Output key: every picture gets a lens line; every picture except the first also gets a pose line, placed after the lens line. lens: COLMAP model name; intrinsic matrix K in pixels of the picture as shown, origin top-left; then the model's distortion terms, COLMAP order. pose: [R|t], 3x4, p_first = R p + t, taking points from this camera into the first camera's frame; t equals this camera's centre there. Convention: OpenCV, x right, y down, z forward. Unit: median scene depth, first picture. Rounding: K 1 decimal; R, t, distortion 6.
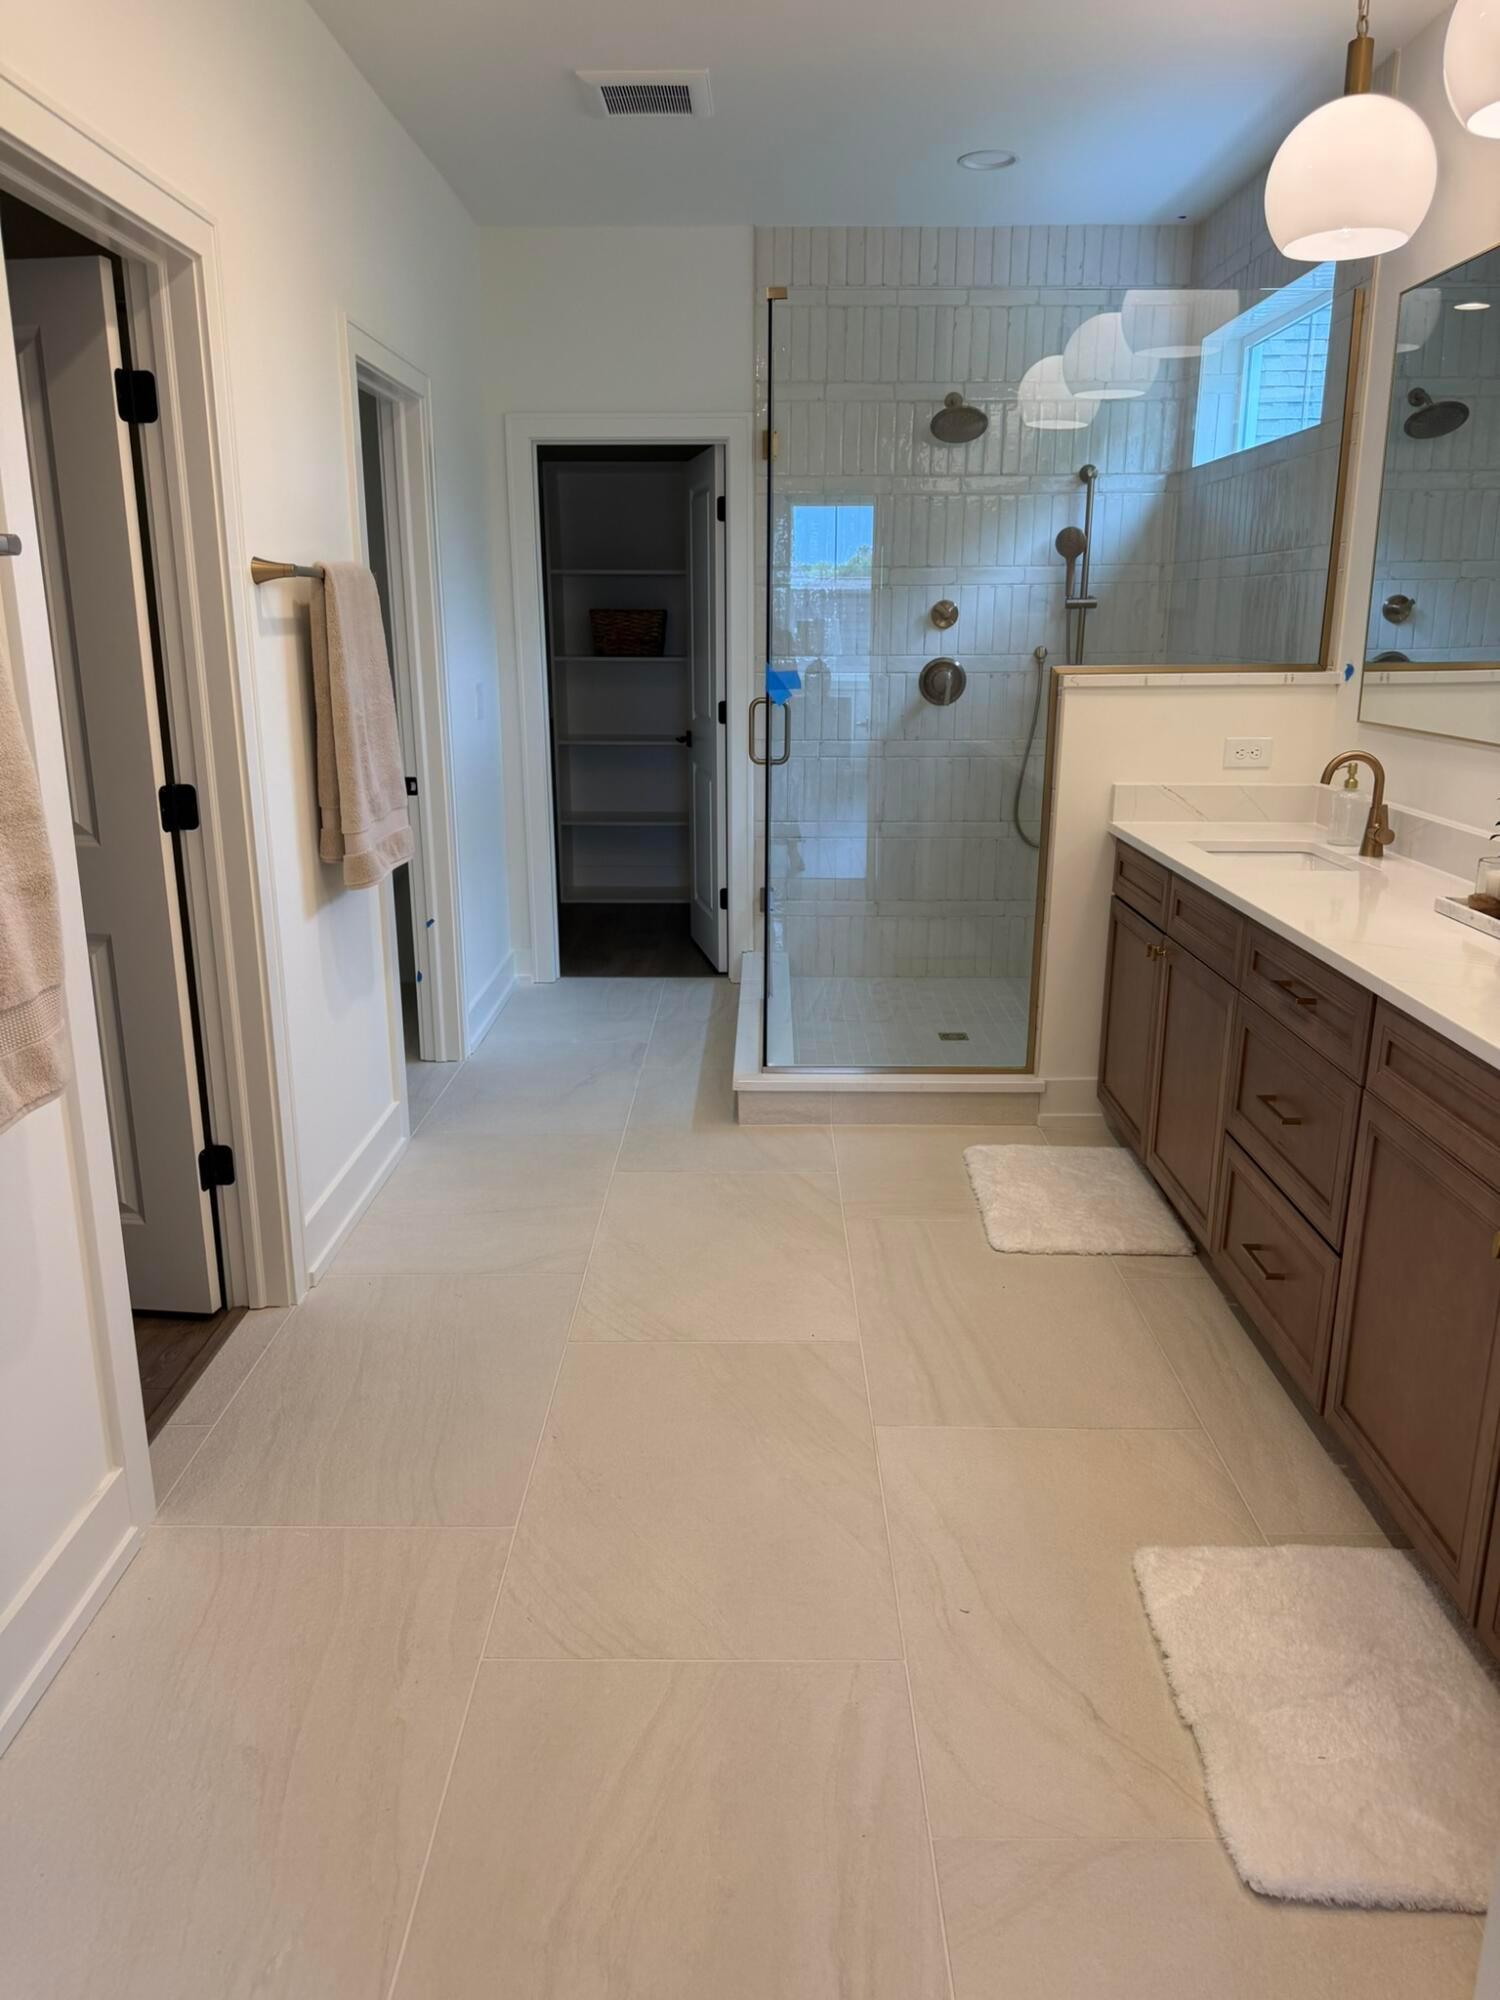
lens RADIAL K [[1431.3, 0, 710.3], [0, 1431.3, 997.8], [0, 0, 1]] dist [0.005522, -0.001040]
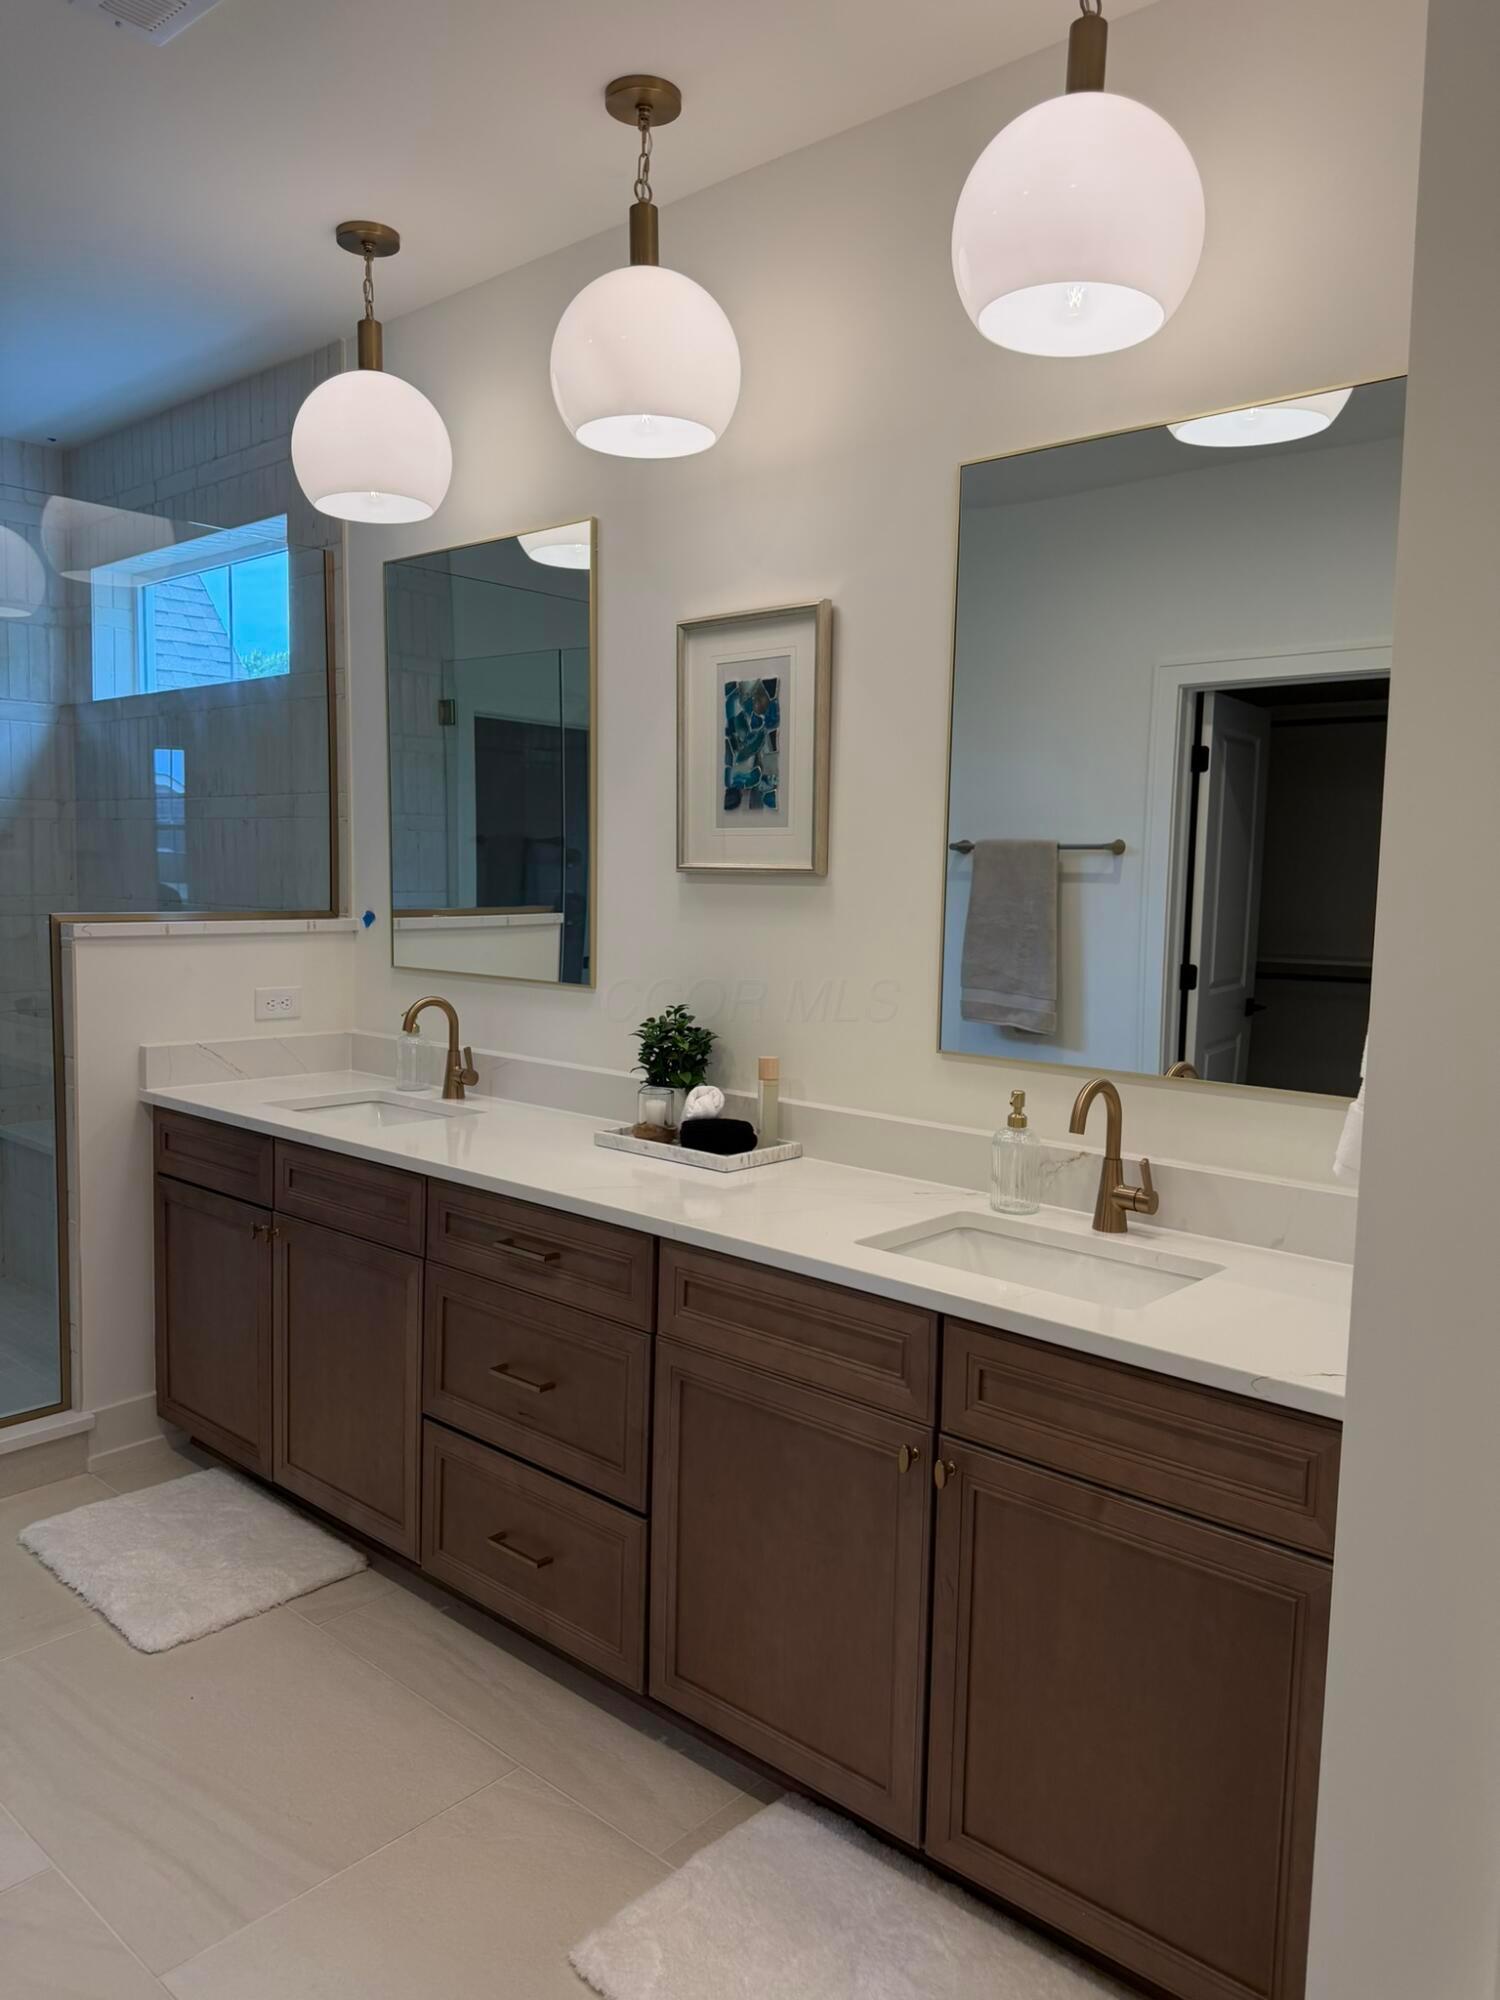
lens RADIAL K [[1427.1, 0, 745.9], [0, 1427.1, 1011.4], [0, 0, 1]] dist [0.049136, -0.068015]
pose [[0.641377, -0.057915, 0.765037, -0.161396], [0.176309, 0.981587, -0.073502, -0.047511], [-0.746693, 0.182025, 0.639778, 0.191412]]
